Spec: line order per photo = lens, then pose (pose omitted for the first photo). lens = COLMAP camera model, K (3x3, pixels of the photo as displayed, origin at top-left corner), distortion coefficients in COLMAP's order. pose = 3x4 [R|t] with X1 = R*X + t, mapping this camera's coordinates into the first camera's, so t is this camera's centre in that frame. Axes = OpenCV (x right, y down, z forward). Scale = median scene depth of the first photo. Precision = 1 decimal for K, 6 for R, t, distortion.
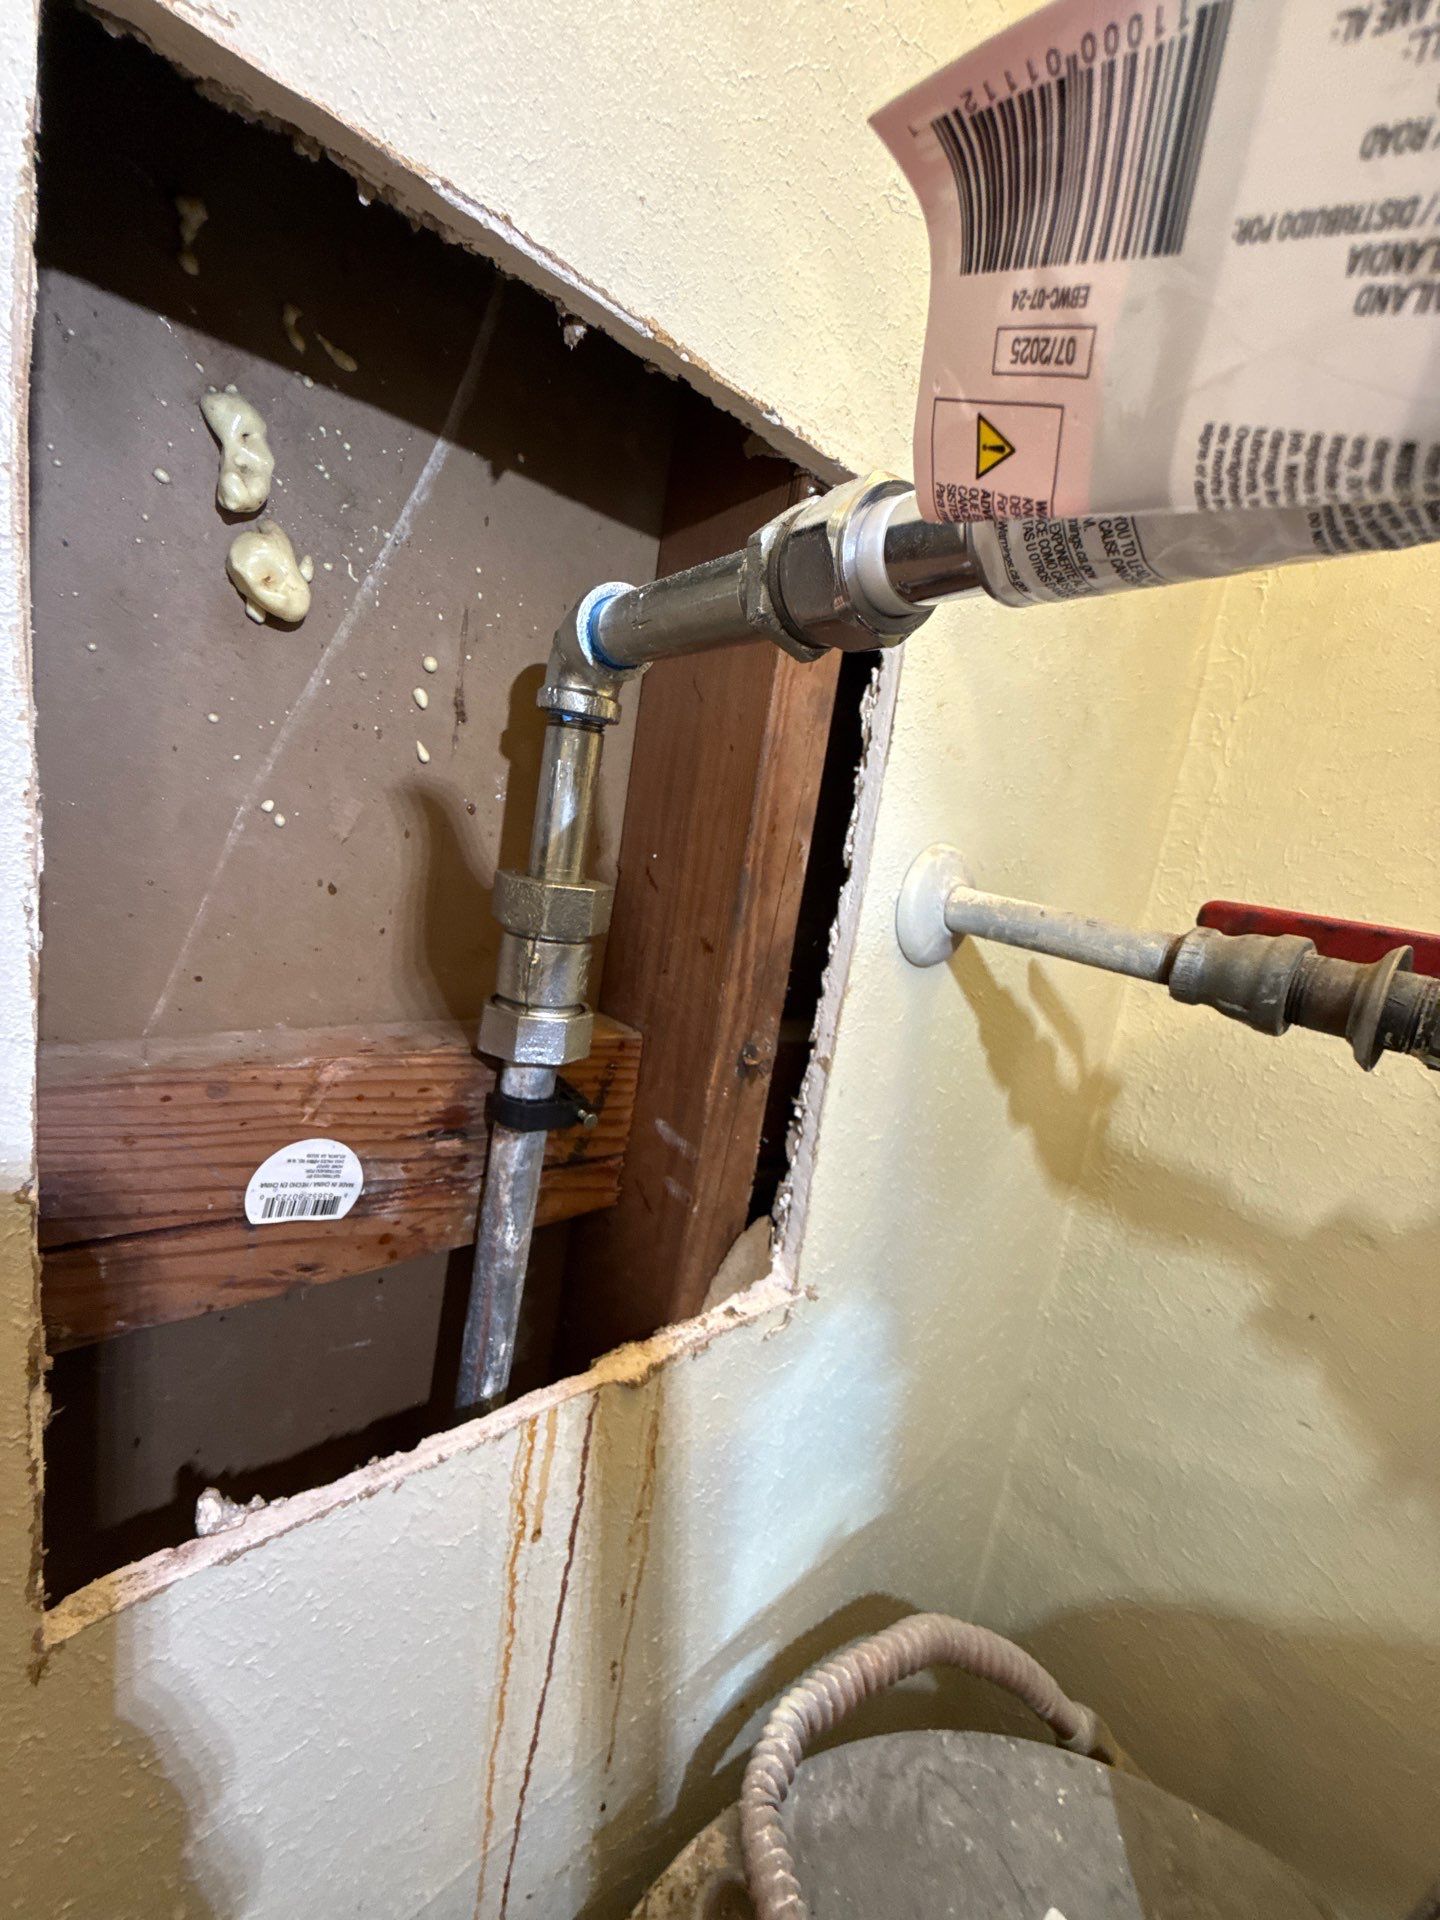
lens RADIAL K [[767.8, 0, 722.4], [0, 767.8, 957.7], [0, 0, 1]] dist [-0.000553, 0.000306]
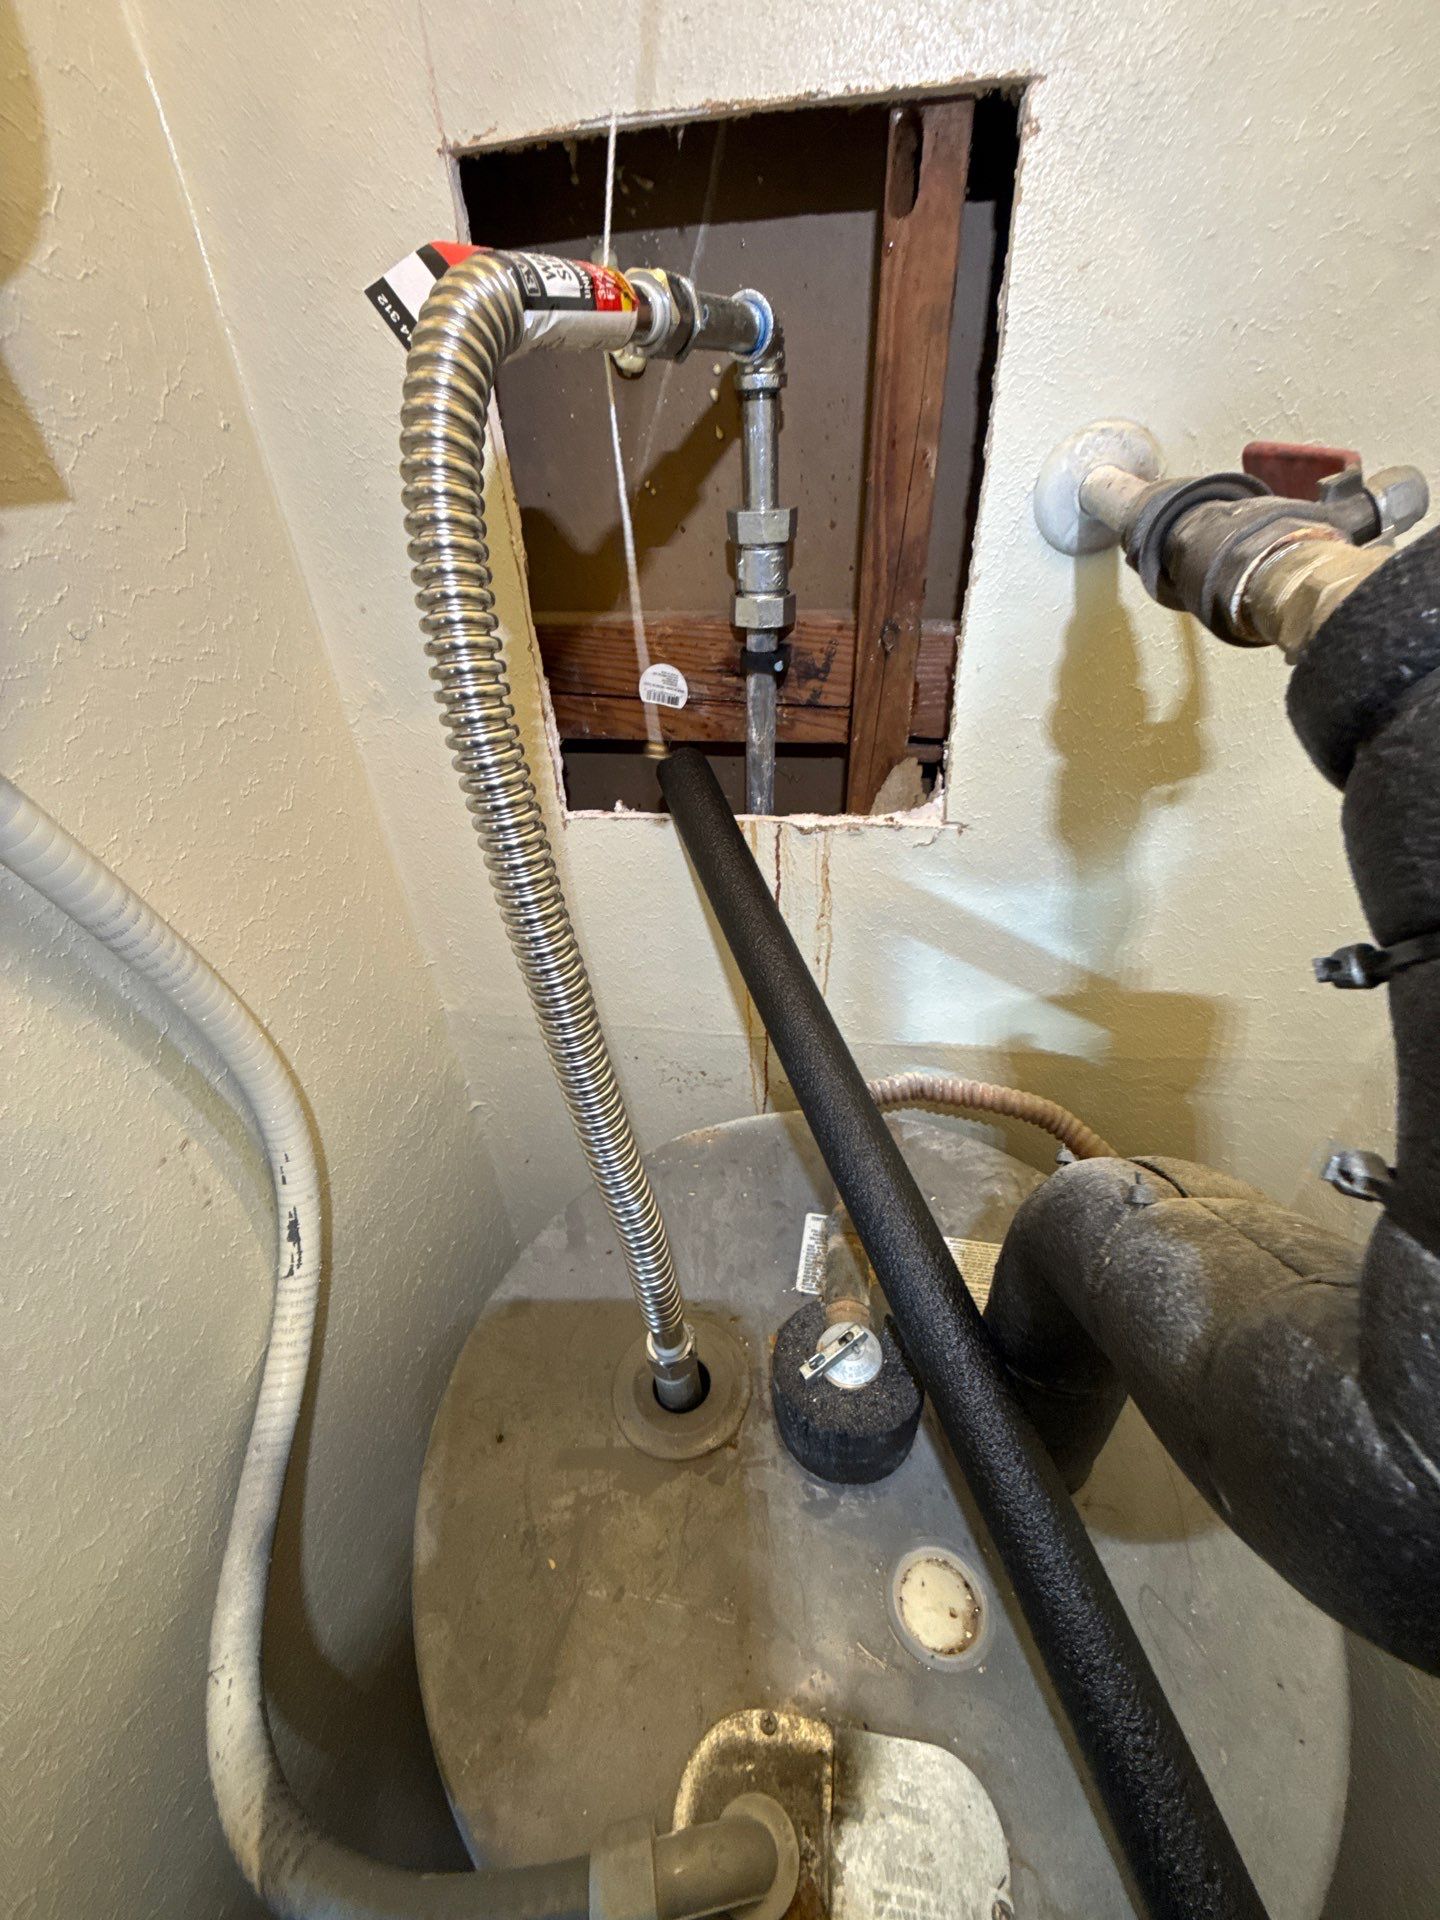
lens RADIAL K [[767.8, 0, 717.8], [0, 767.8, 959.4], [0, 0, 1]] dist [-0.000553, 0.000306]
pose [[0.604931, 0.301310, -0.737069, 1.234030], [0.006012, 0.923888, 0.382615, 0.162818], [0.796255, -0.235887, 0.557077, -0.227704]]
